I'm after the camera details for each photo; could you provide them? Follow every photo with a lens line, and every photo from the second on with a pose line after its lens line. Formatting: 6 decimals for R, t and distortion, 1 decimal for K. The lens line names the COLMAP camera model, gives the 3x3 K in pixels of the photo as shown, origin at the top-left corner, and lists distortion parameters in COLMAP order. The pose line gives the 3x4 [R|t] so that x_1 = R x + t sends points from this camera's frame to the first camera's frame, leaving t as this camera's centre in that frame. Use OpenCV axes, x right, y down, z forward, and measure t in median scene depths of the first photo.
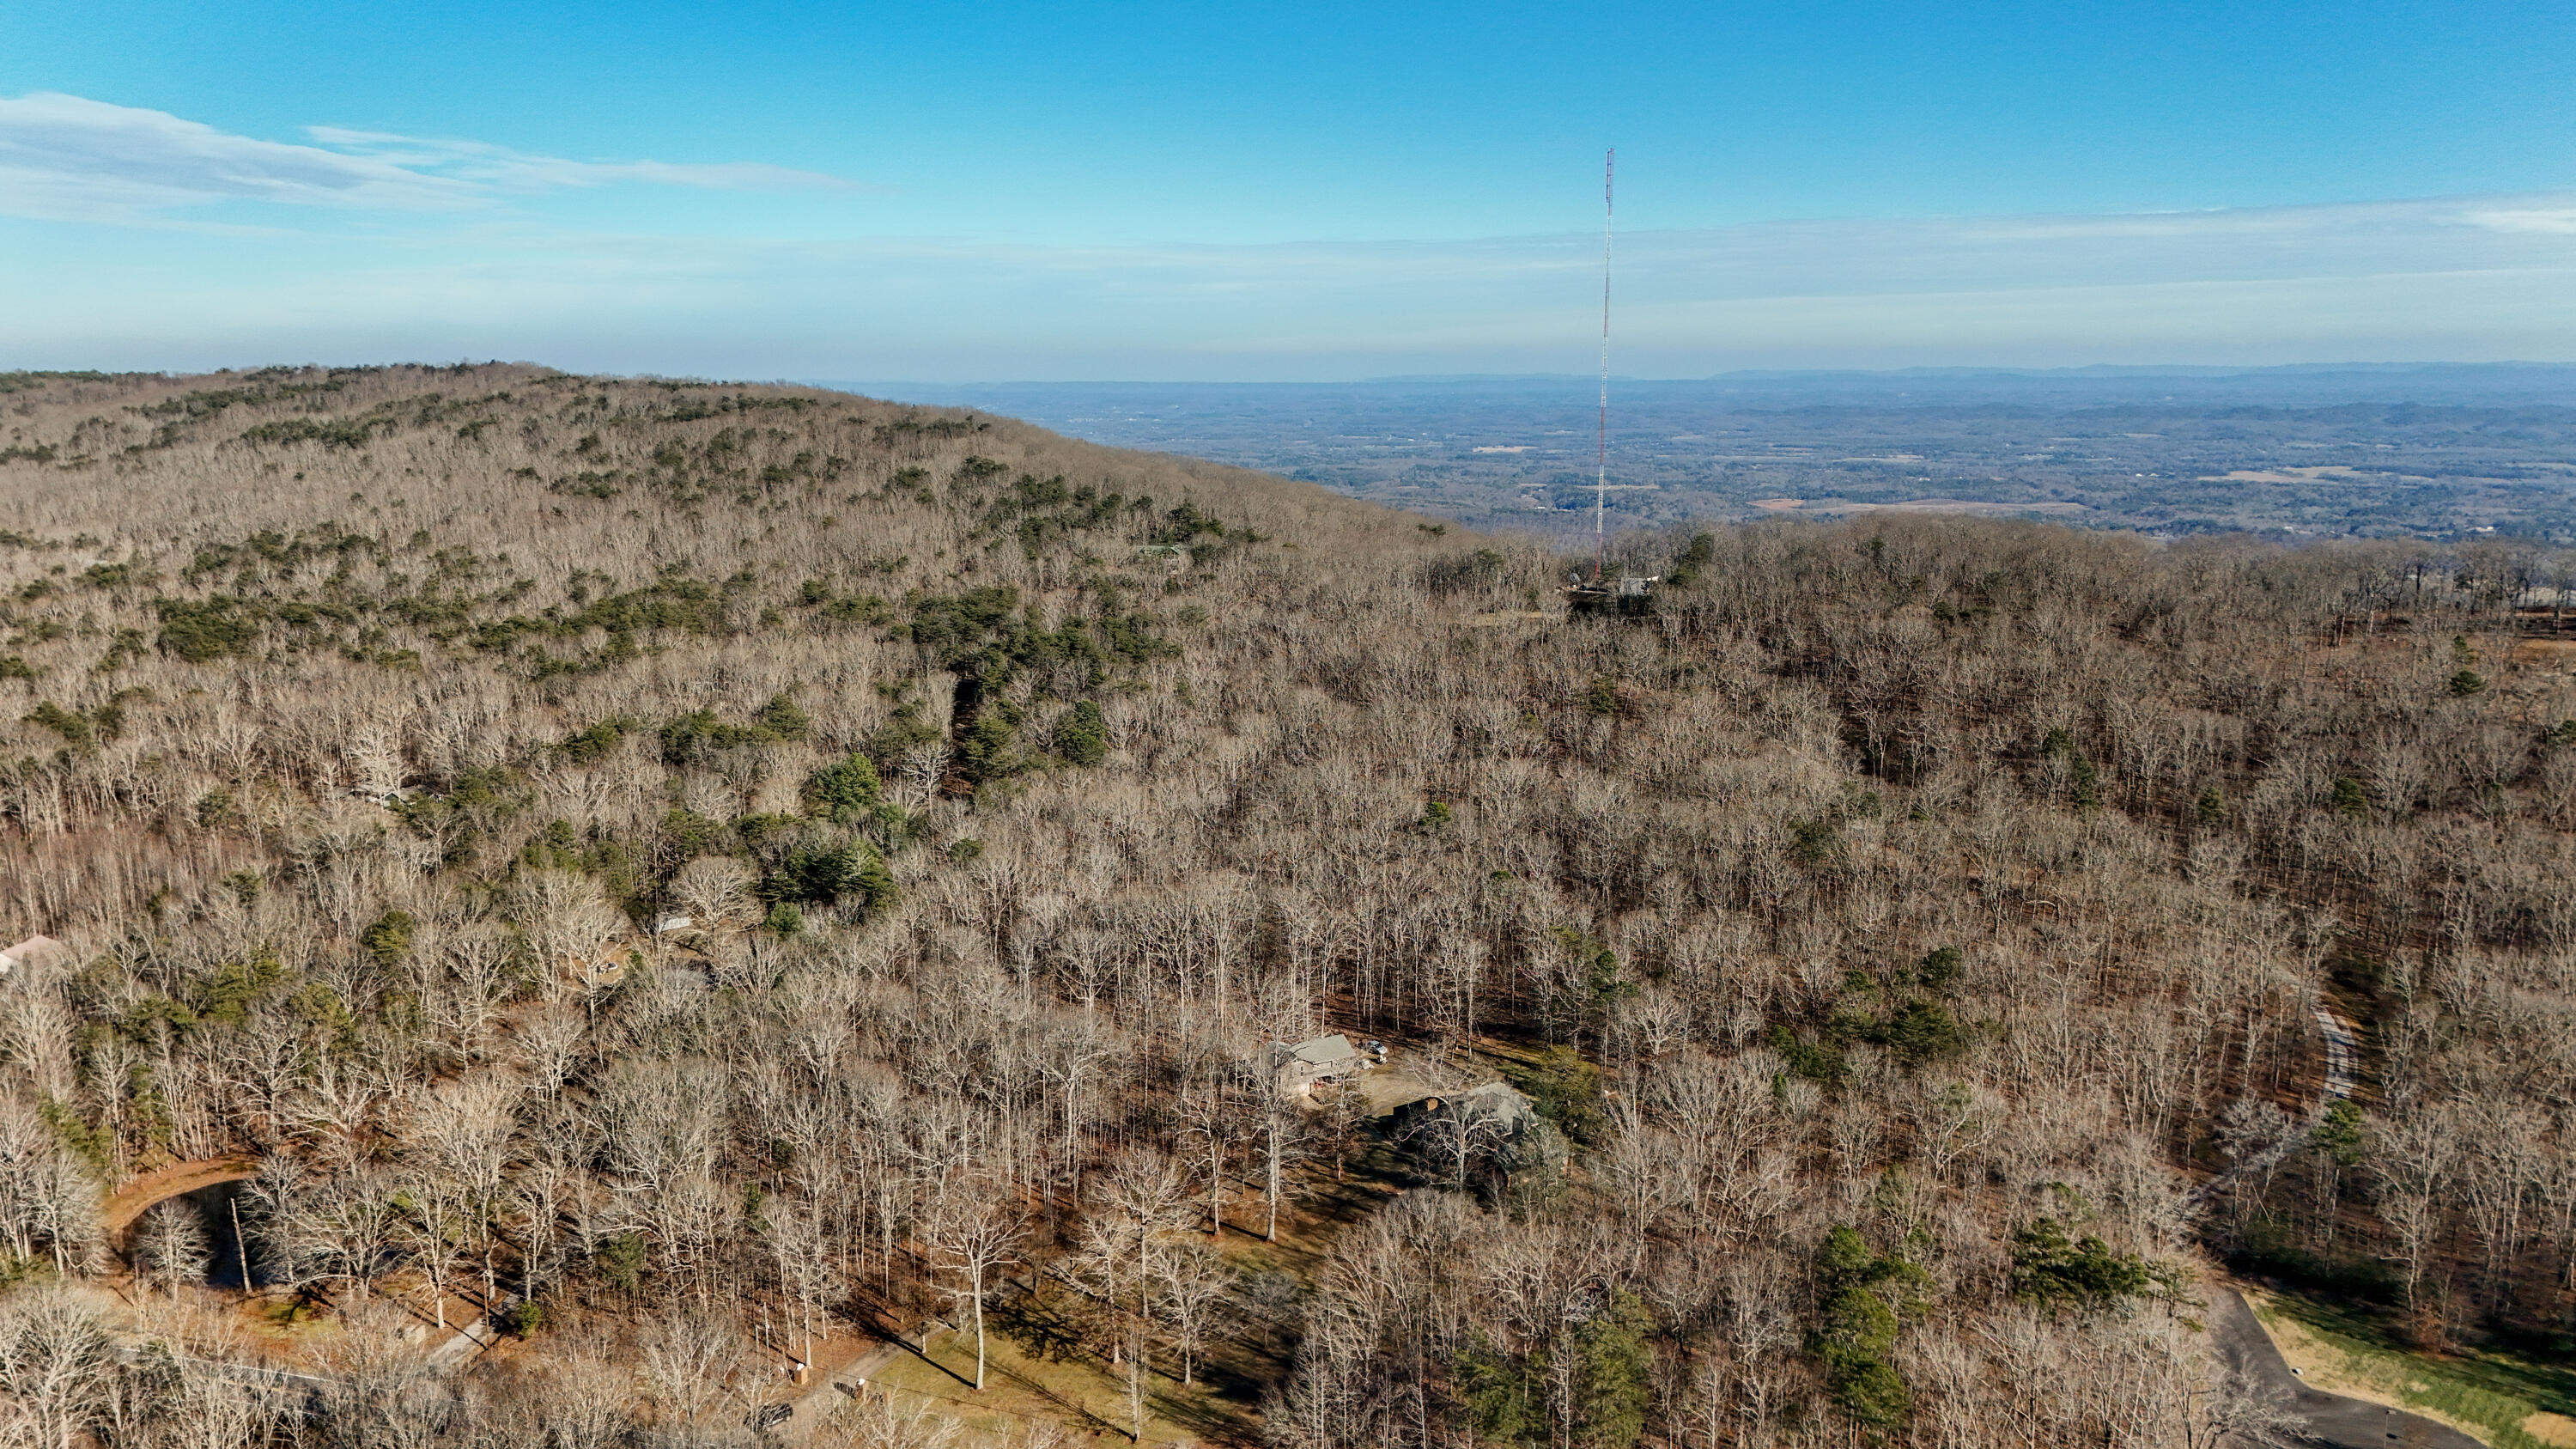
lens RADIAL K [[1901.1, 0, 1288.0], [0, 1901.1, 724.5], [0, 0, 1]] dist [0.114139, -0.085462]
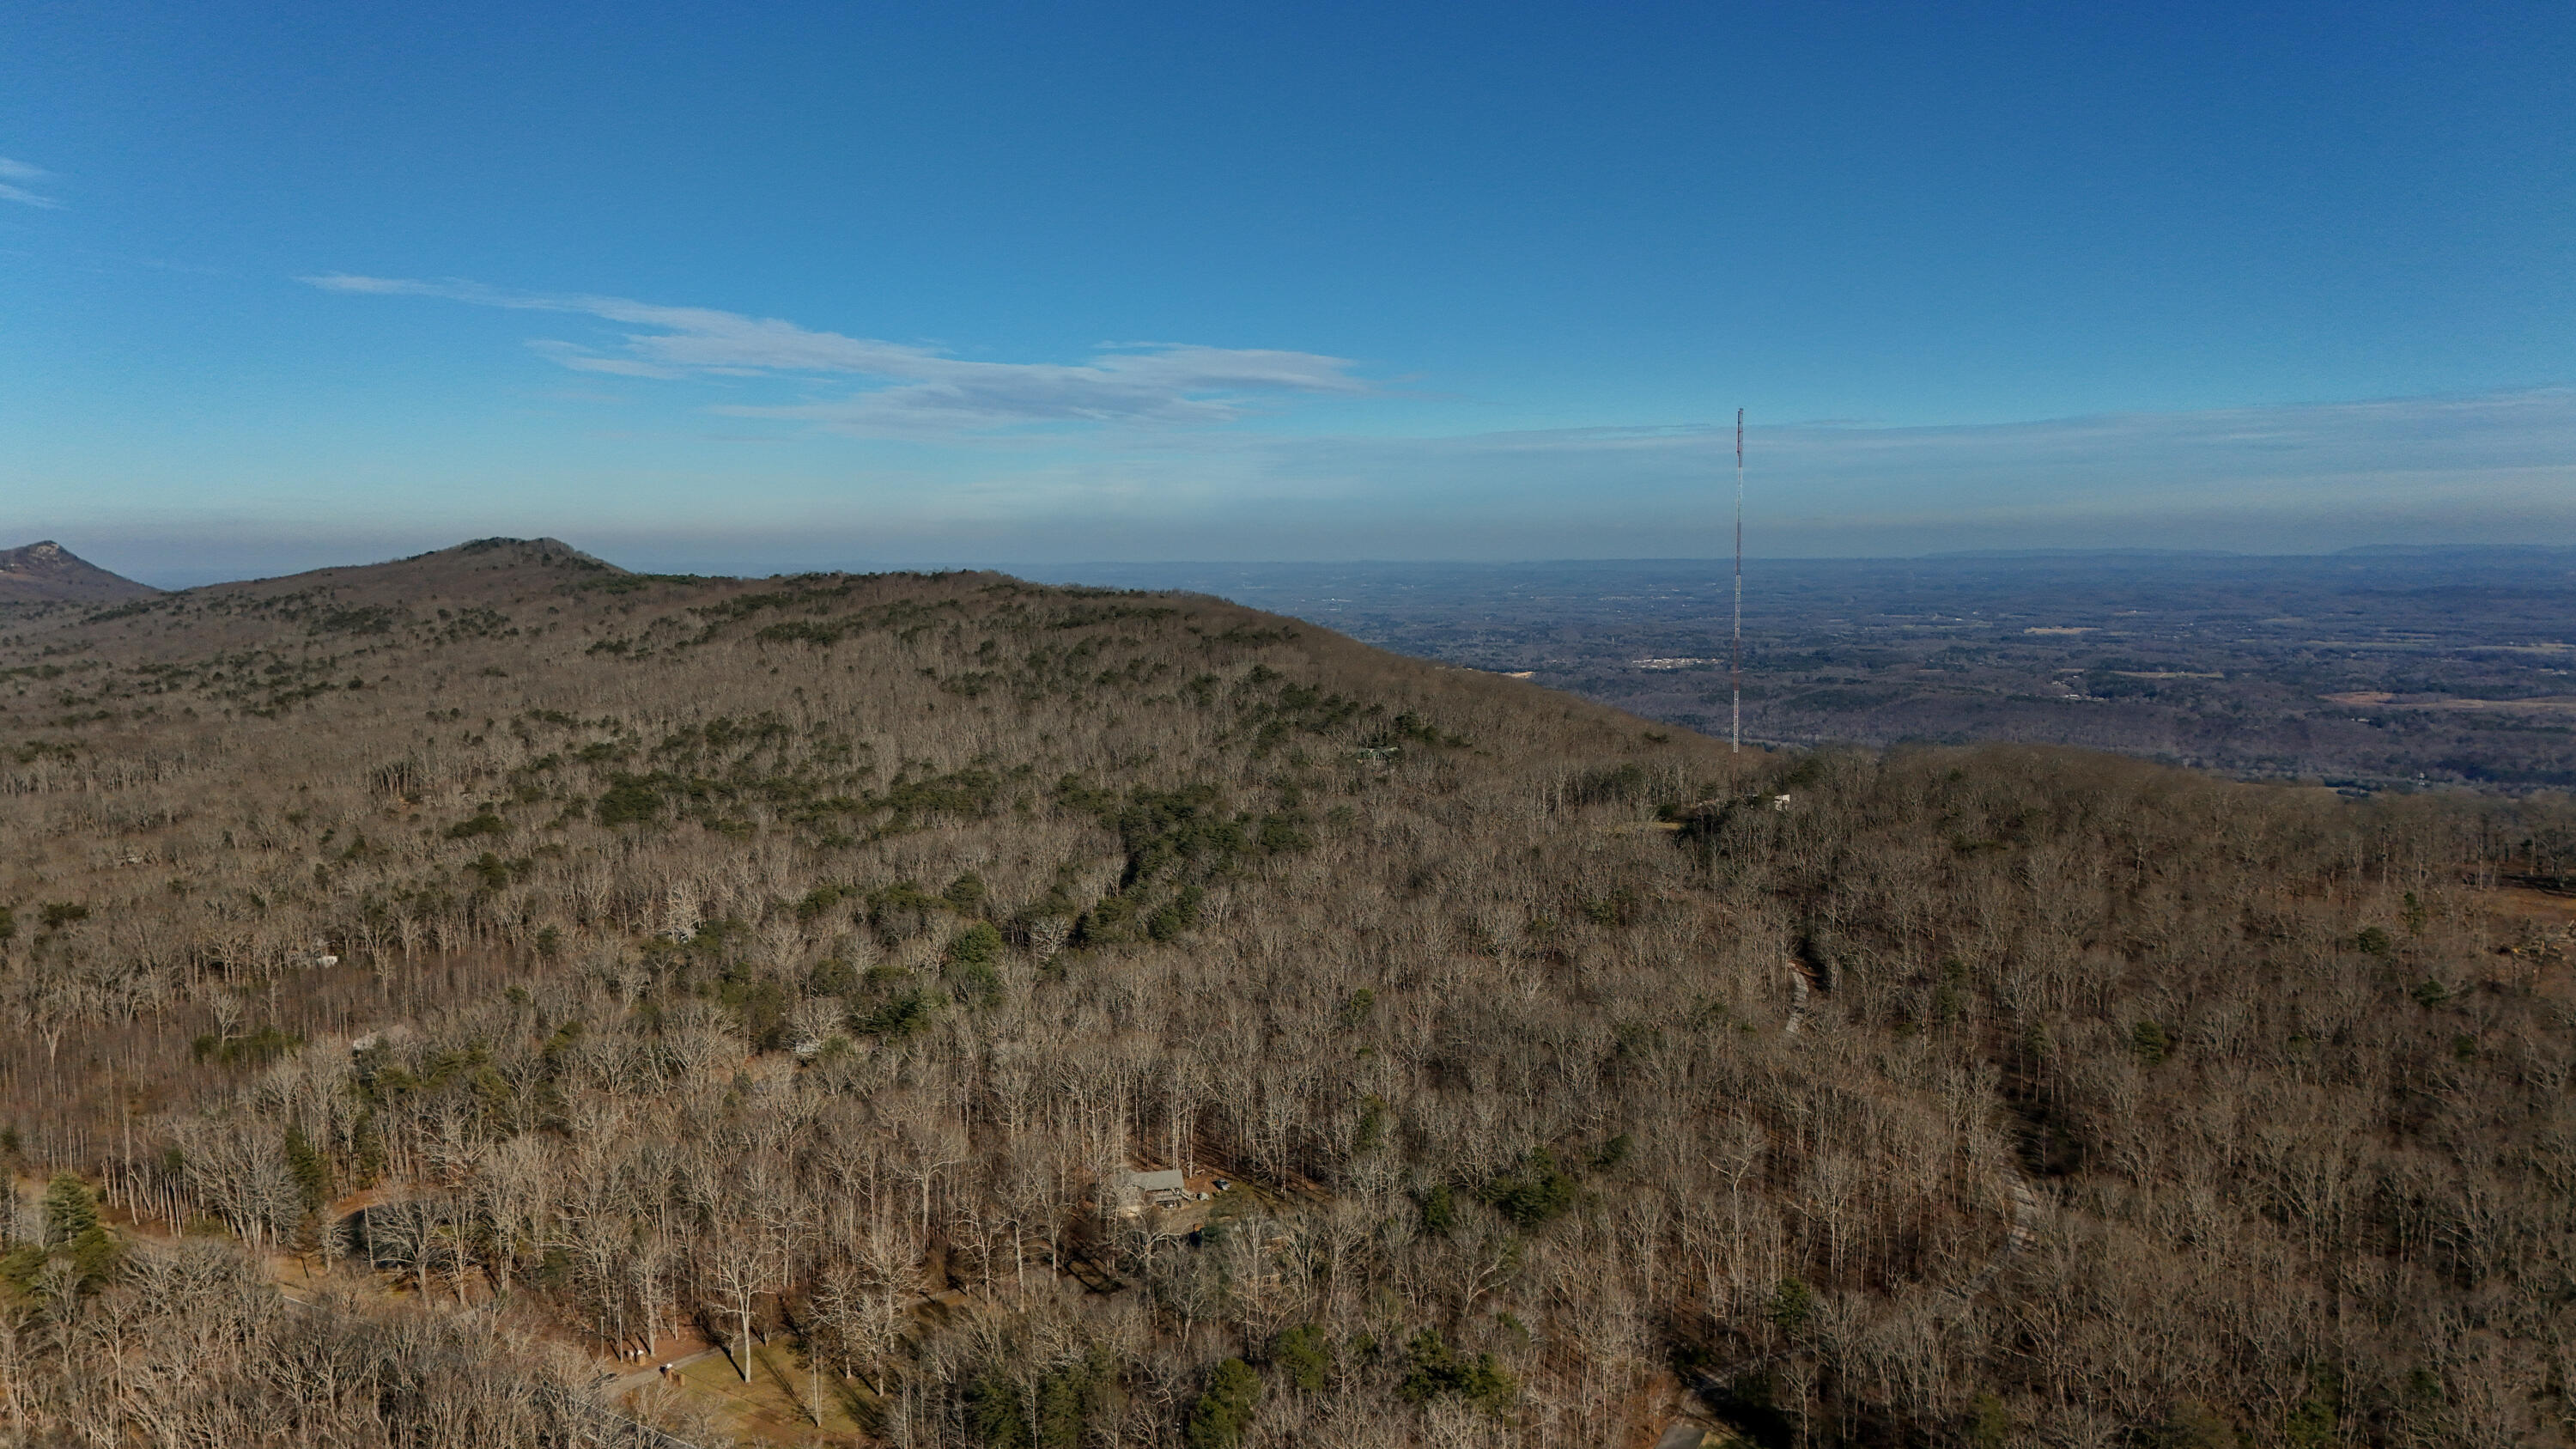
lens RADIAL K [[1872.2, 0, 1288.0], [0, 1872.2, 724.5], [0, 0, 1]] dist [0.225472, -0.425571]
pose [[0.963761, 0.023669, -0.265717, 0.126342], [-0.047932, 0.995210, -0.085202, -0.007722], [0.262427, 0.094851, 0.960279, -0.062416]]
